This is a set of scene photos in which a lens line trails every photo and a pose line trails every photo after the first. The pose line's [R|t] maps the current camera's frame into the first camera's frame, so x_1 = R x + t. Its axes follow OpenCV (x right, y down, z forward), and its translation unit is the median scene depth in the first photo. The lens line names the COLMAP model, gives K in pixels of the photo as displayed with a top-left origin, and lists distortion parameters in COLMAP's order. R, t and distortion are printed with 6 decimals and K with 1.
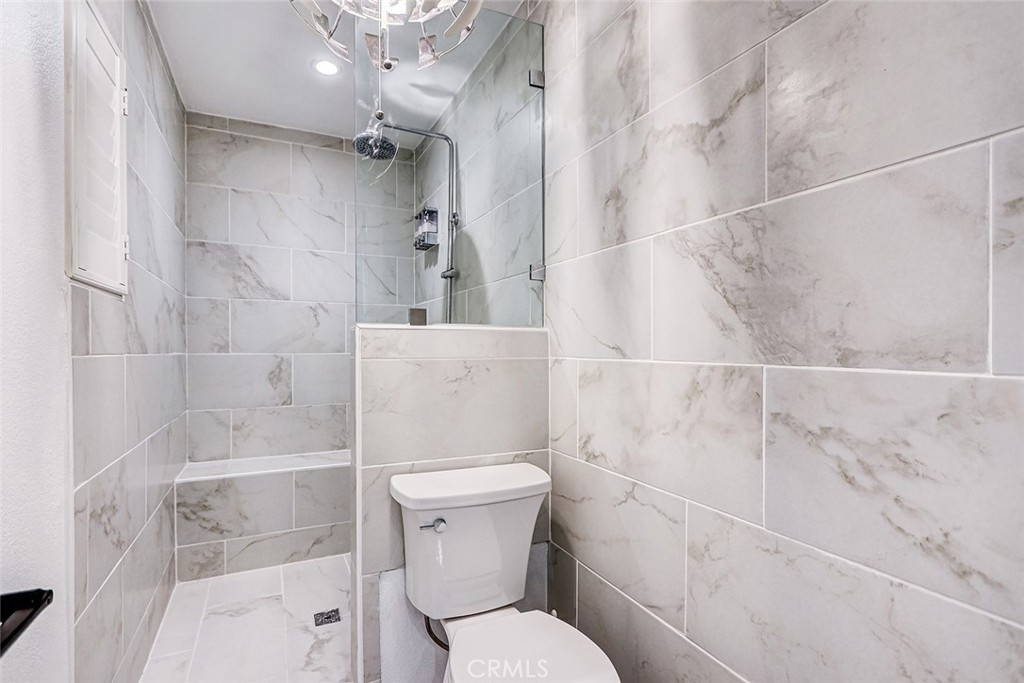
lens RADIAL K [[482.7, 0, 512.0], [0, 482.7, 341.5], [0, 0, 1]] dist [0.001043, 0.000242]
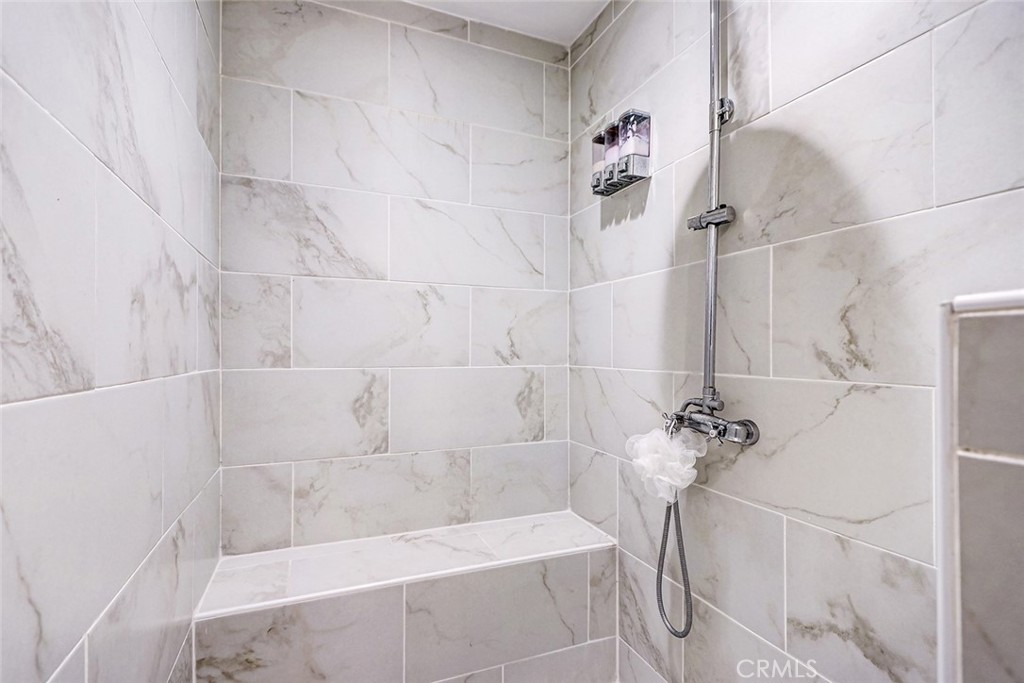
lens RADIAL K [[473.3, 0, 512.0], [0, 473.3, 341.5], [0, 0, 1]] dist [0.000241, -0.000114]
pose [[0.997907, 0.001707, -0.064644, -0.278214], [-0.002107, 0.999979, -0.006112, -0.005373], [0.064632, 0.006235, 0.997890, 0.440733]]
